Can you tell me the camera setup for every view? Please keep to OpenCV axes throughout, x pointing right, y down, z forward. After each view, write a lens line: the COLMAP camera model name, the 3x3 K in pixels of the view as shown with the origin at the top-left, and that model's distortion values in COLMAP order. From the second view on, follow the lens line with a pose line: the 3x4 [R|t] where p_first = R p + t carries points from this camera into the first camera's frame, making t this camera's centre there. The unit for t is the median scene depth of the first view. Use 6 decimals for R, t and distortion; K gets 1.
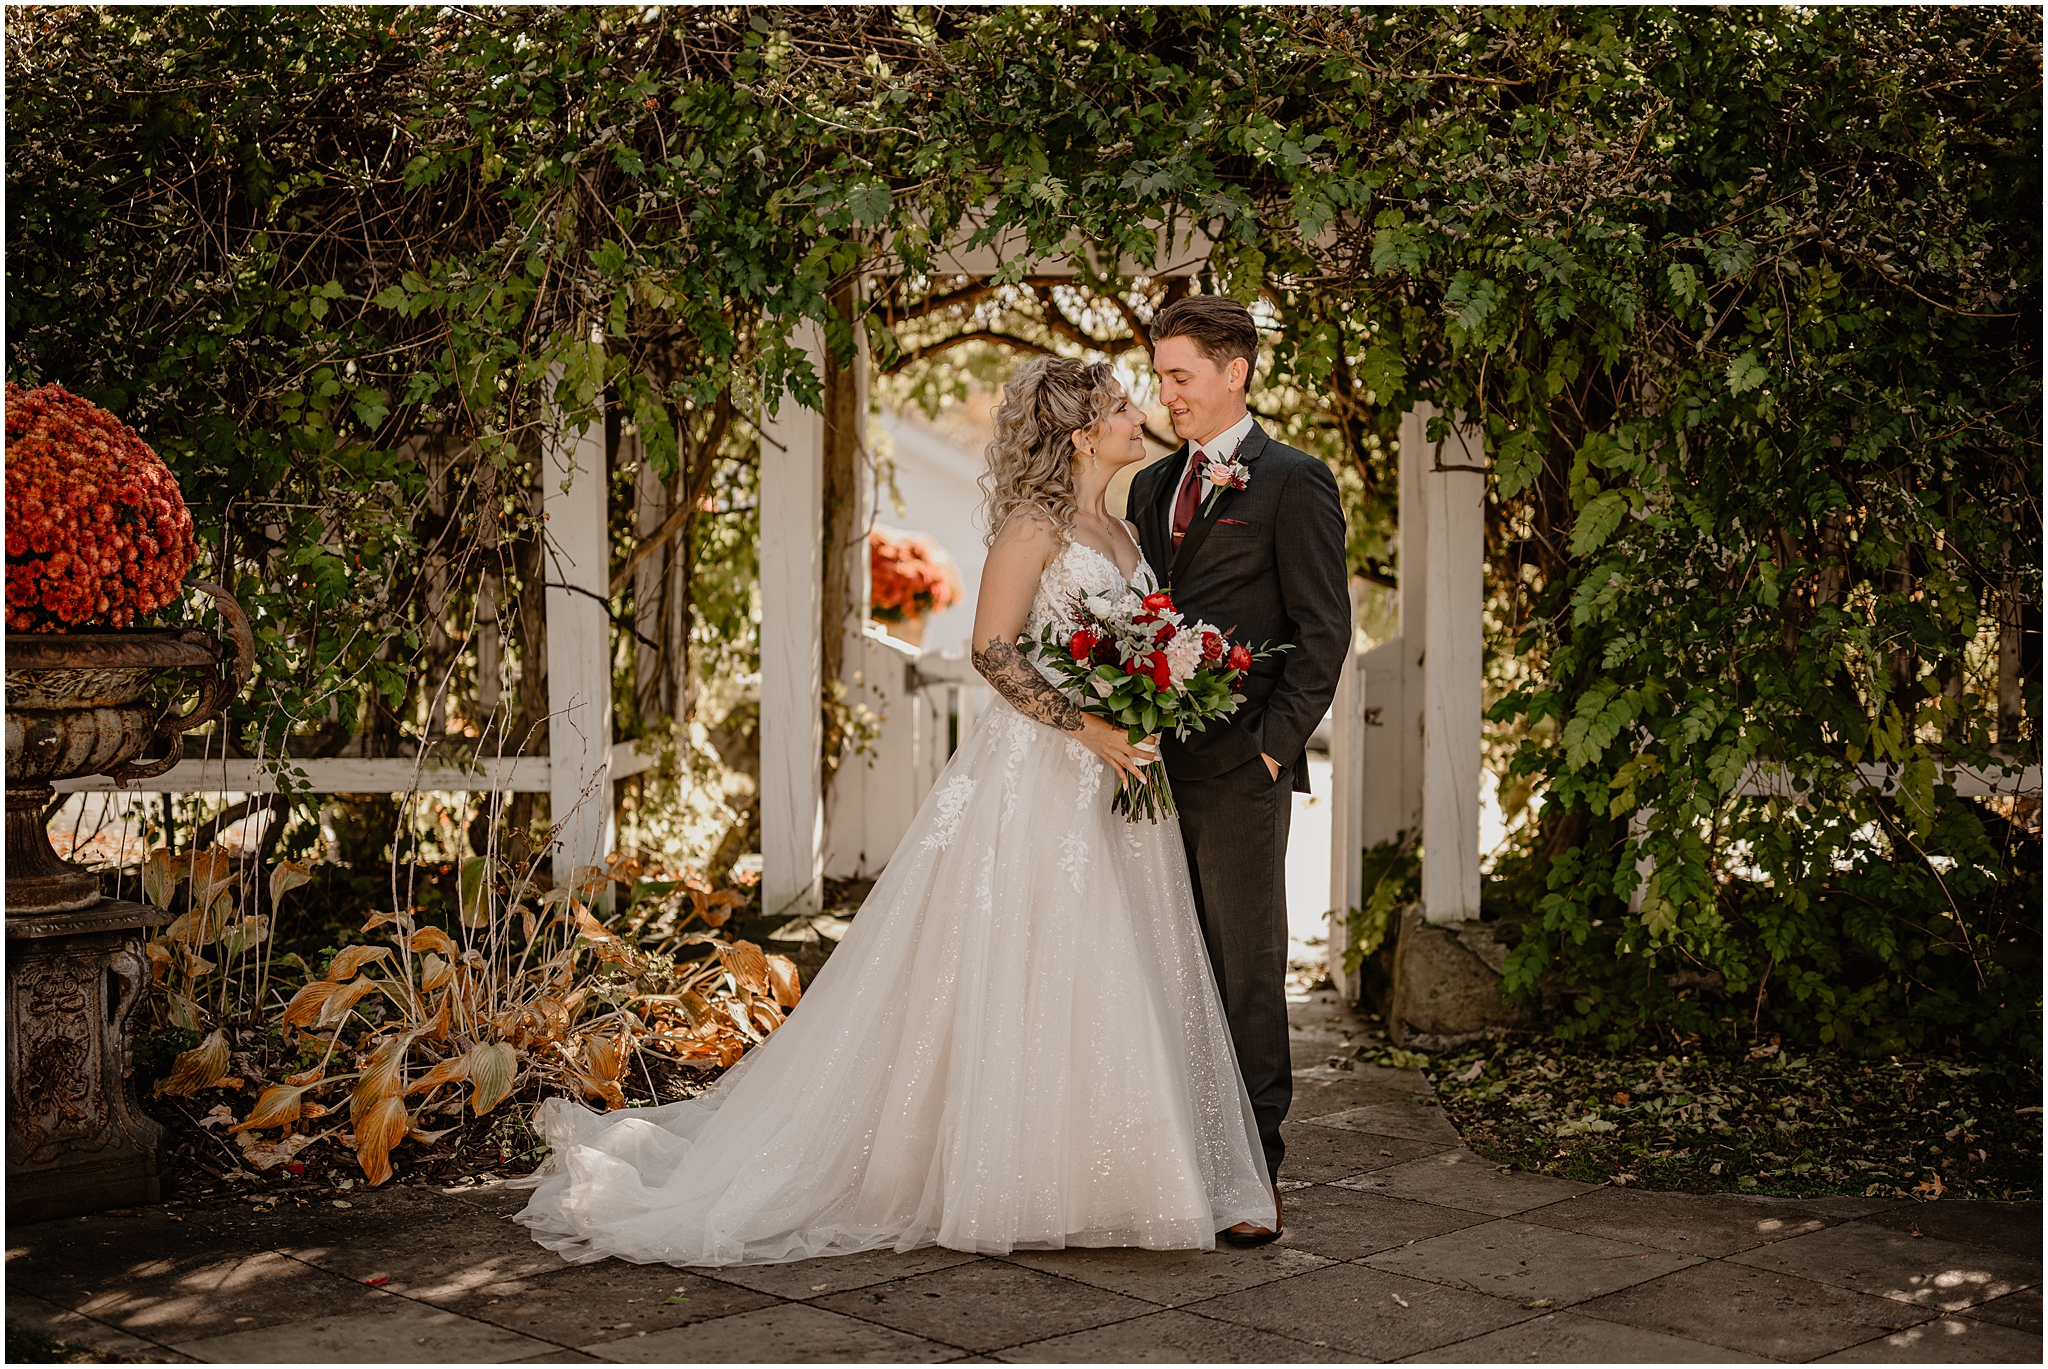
lens RADIAL K [[3023.8, 0, 1019.1], [0, 3023.8, 685.8], [0, 0, 1]] dist [-0.009502, 0.000000]
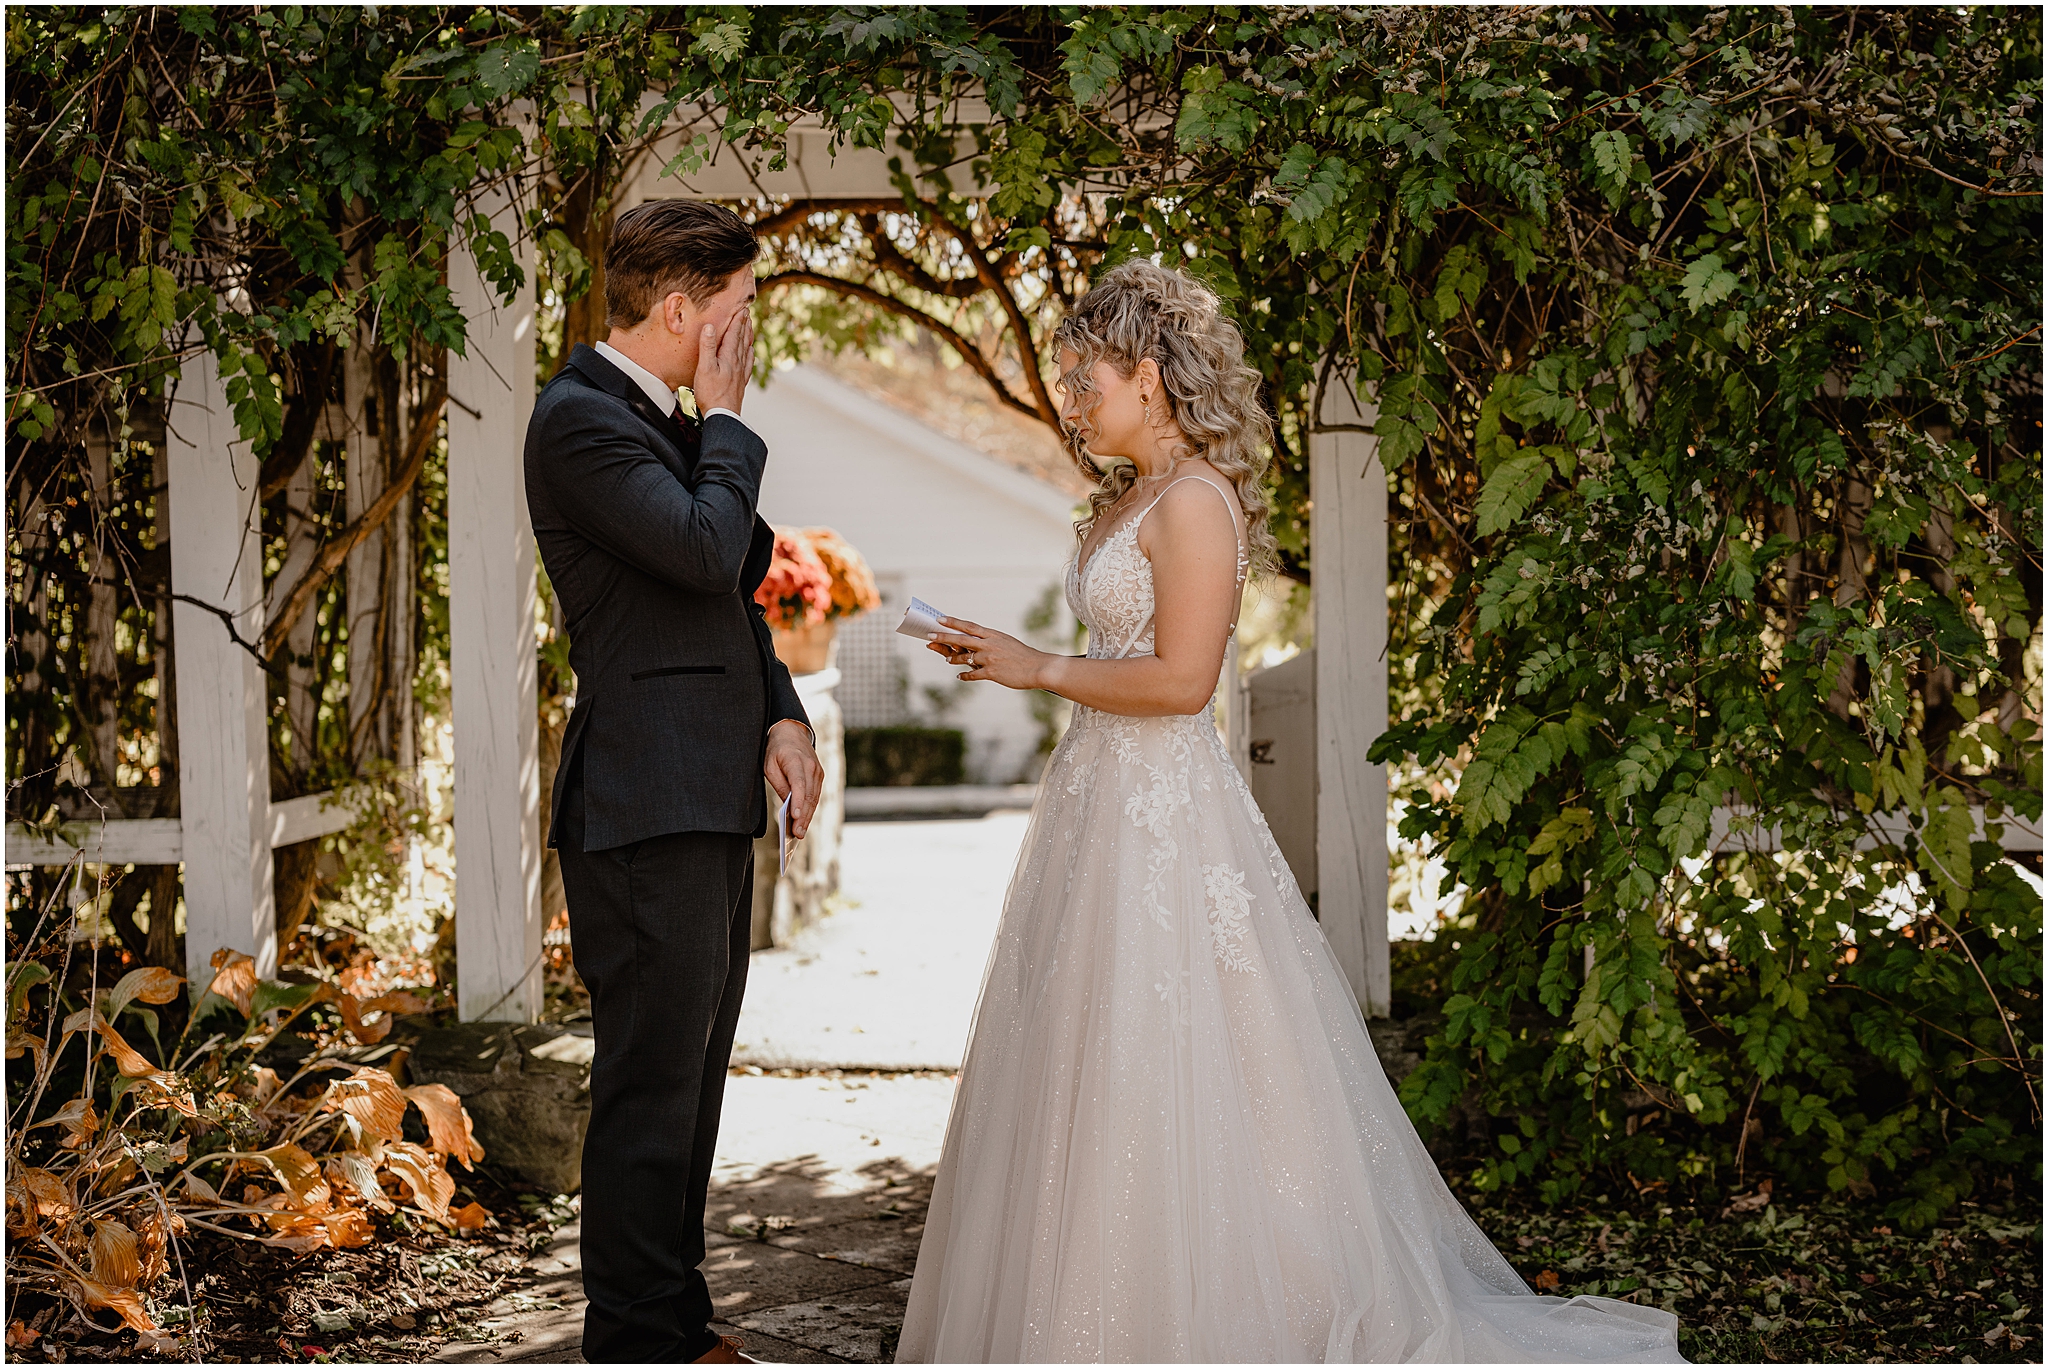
lens RADIAL K [[3023.8, 0, 1075.8], [0, 3023.8, 700.9], [0, 0, 1]] dist [-0.009502, 0.000000]
pose [[0.999706, -0.013245, -0.020292, 0.100835], [0.013345, 0.999899, 0.004825, -0.008430], [0.020226, -0.005094, 0.999782, 0.263043]]
